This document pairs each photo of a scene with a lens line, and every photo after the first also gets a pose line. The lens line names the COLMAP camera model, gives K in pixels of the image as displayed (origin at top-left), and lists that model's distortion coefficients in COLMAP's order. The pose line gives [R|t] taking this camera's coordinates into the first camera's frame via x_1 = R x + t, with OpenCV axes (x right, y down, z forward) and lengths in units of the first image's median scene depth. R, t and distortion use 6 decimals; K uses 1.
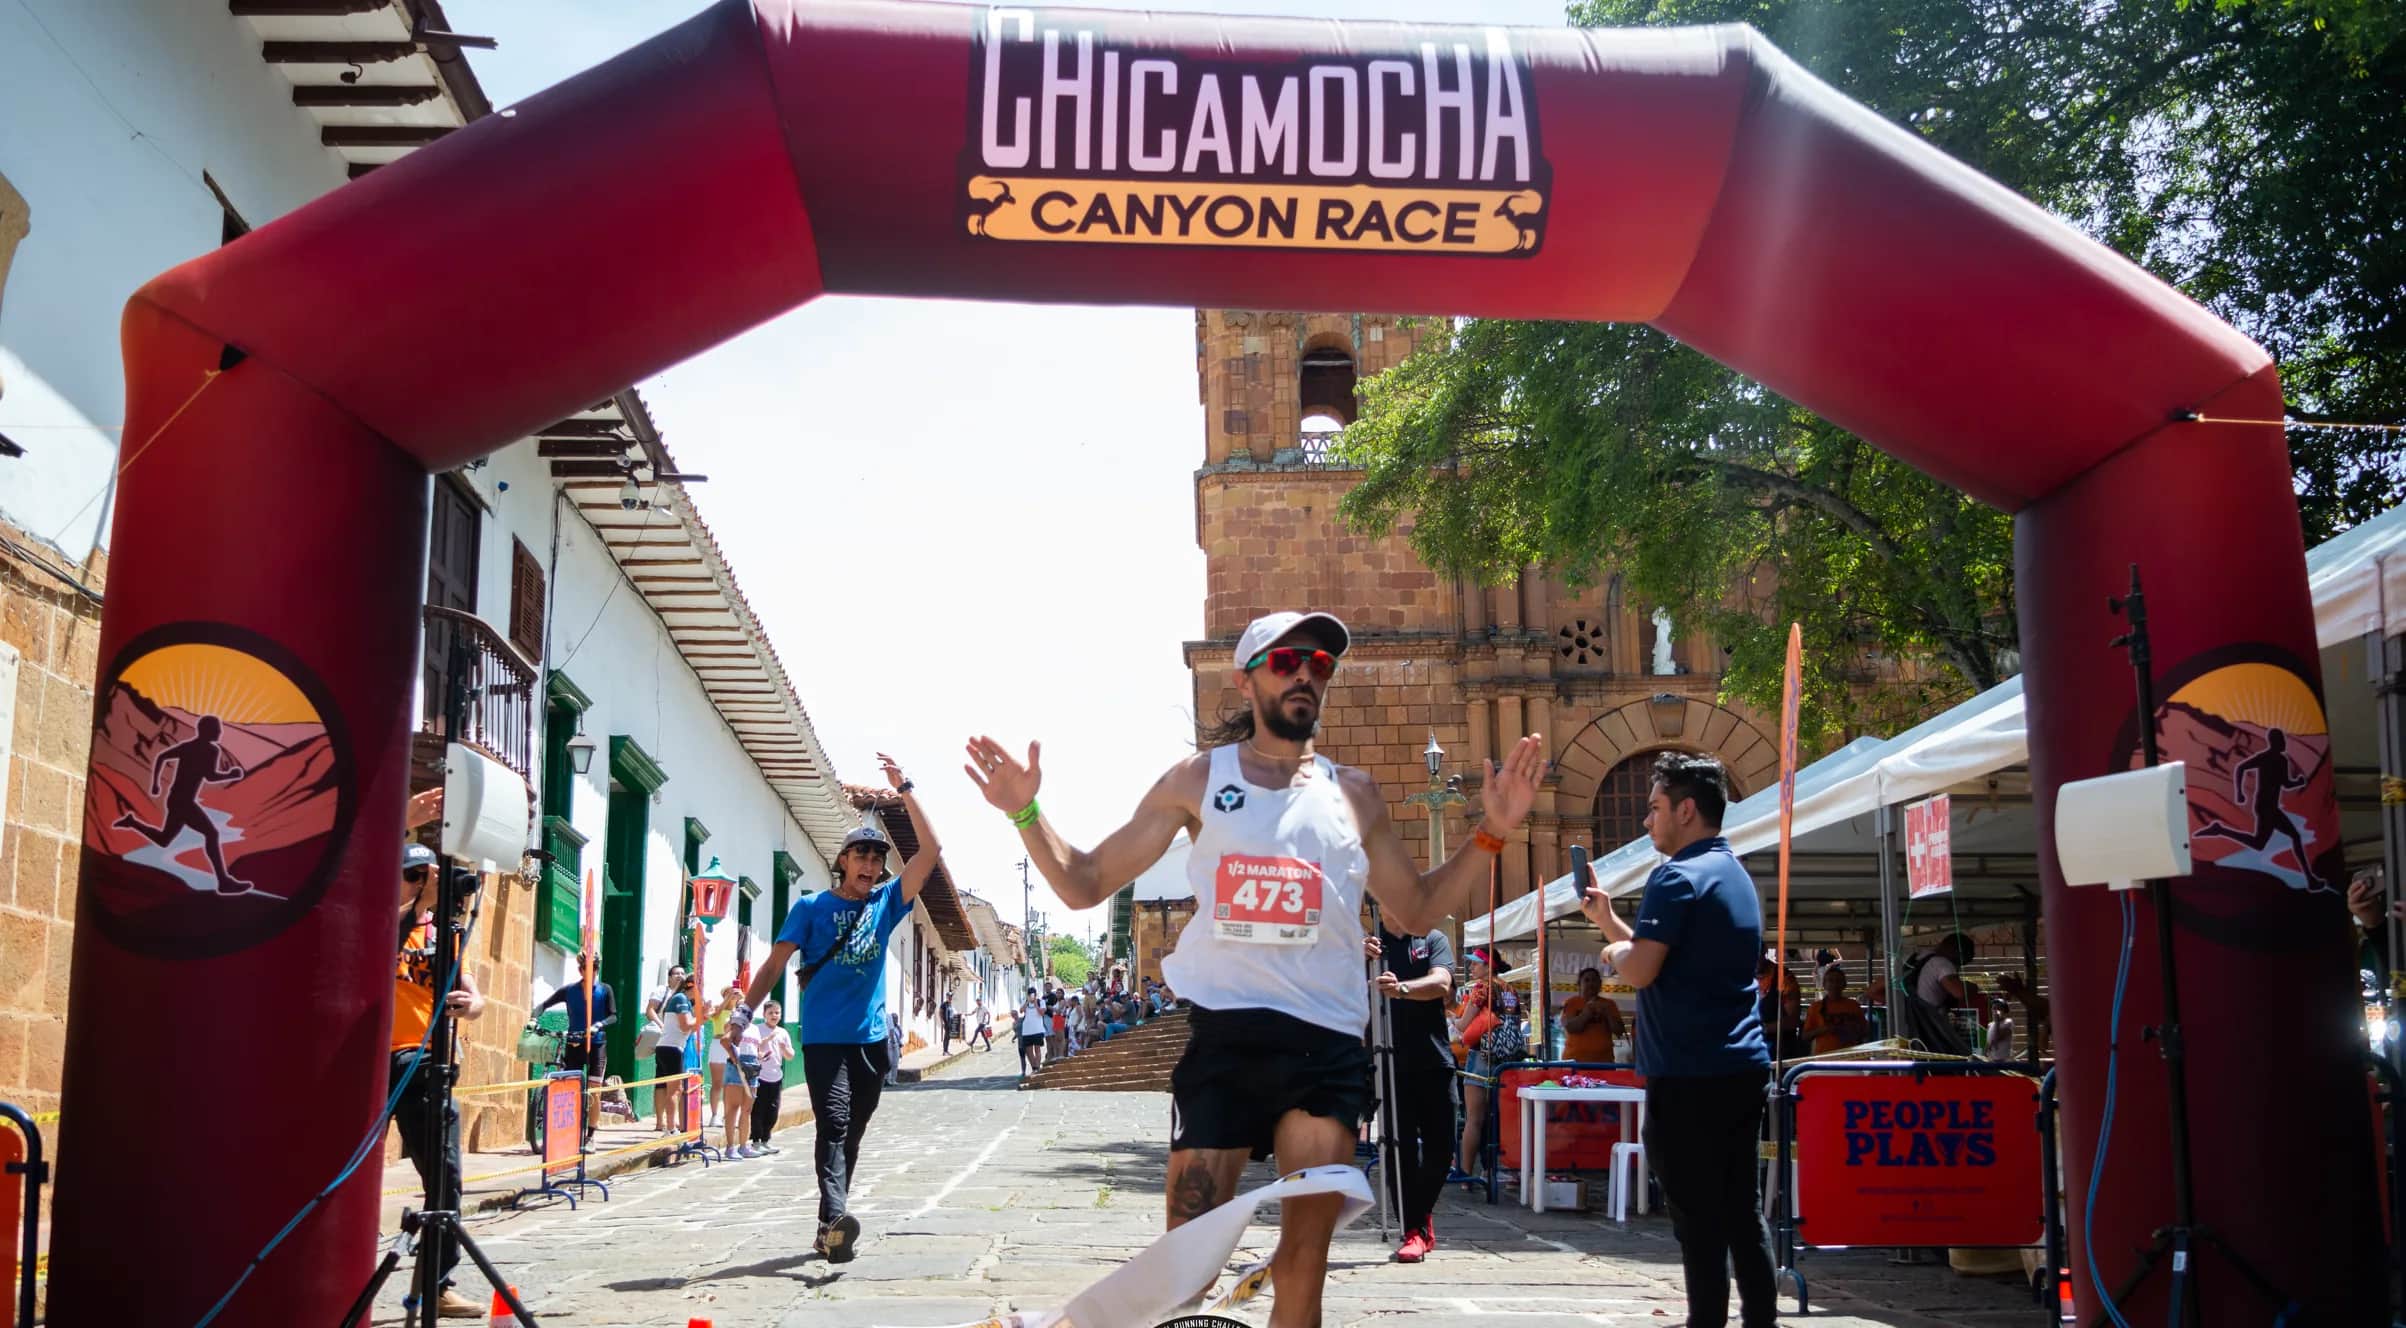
lens RADIAL K [[2825.6, 0, 1203.0], [0, 2825.6, 664.0], [0, 0, 1]] dist [0.006505, 0.001443]
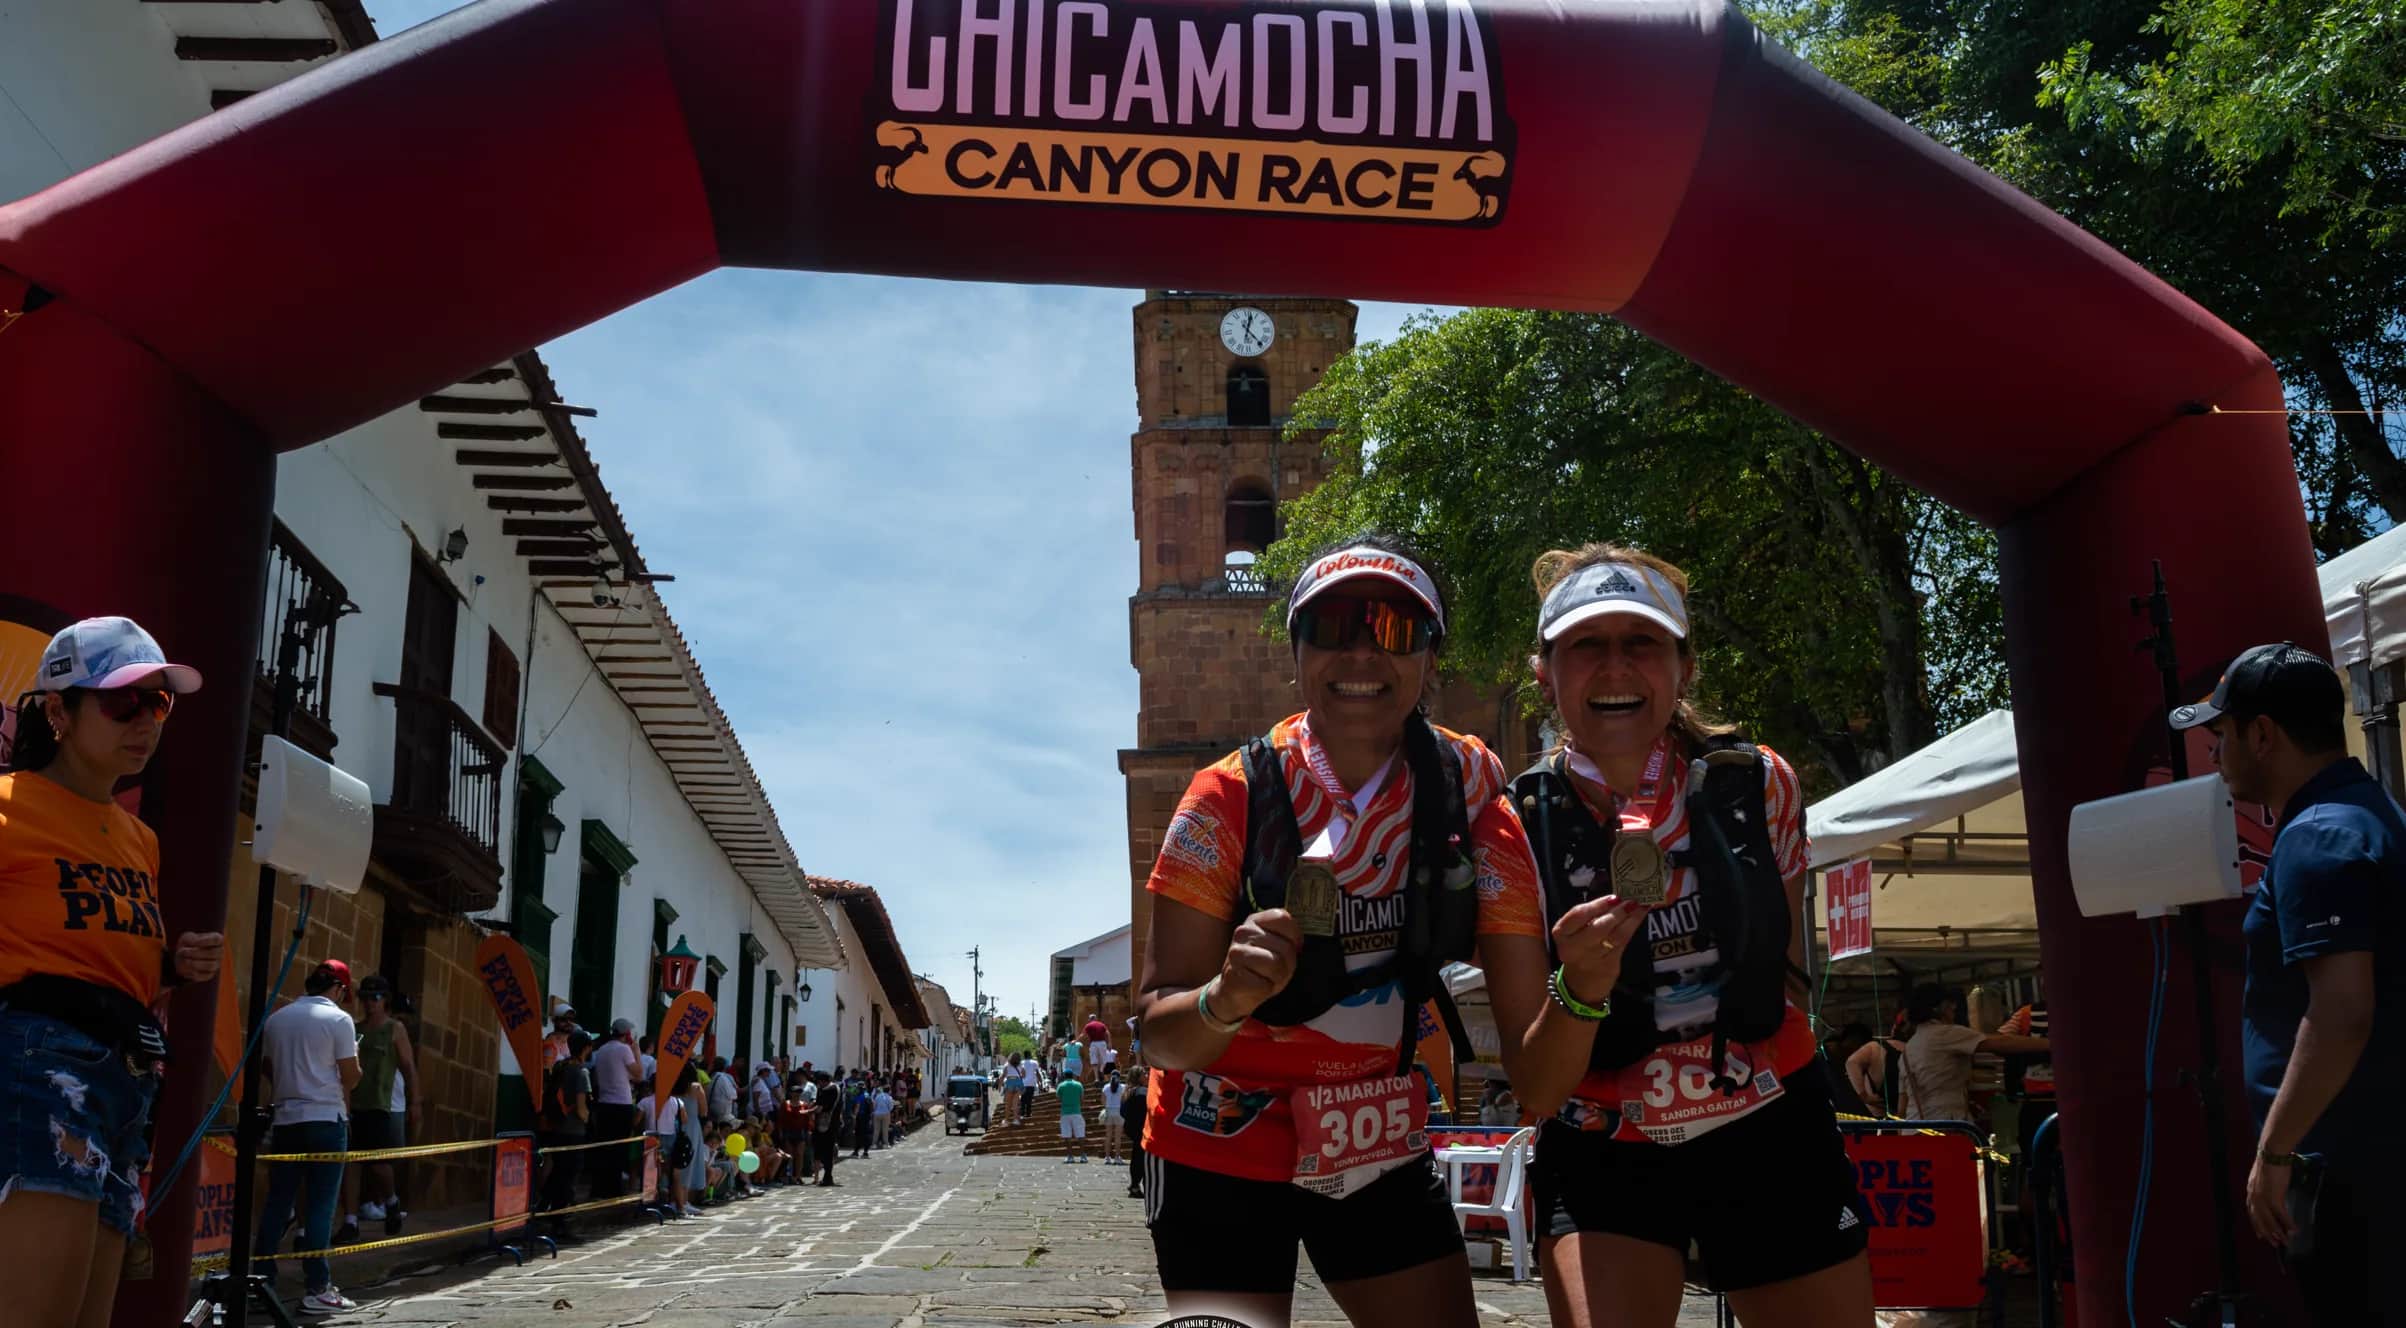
lens RADIAL K [[2370.6, 0, 1196.6], [0, 2370.6, 694.4], [0, 0, 1]] dist [-0.014856, -0.006224]
pose [[0.999664, 0.008104, 0.024640, 0.002044], [-0.006988, 0.998962, -0.045022, 0.037972], [-0.024979, 0.044834, 0.998682, 0.213956]]
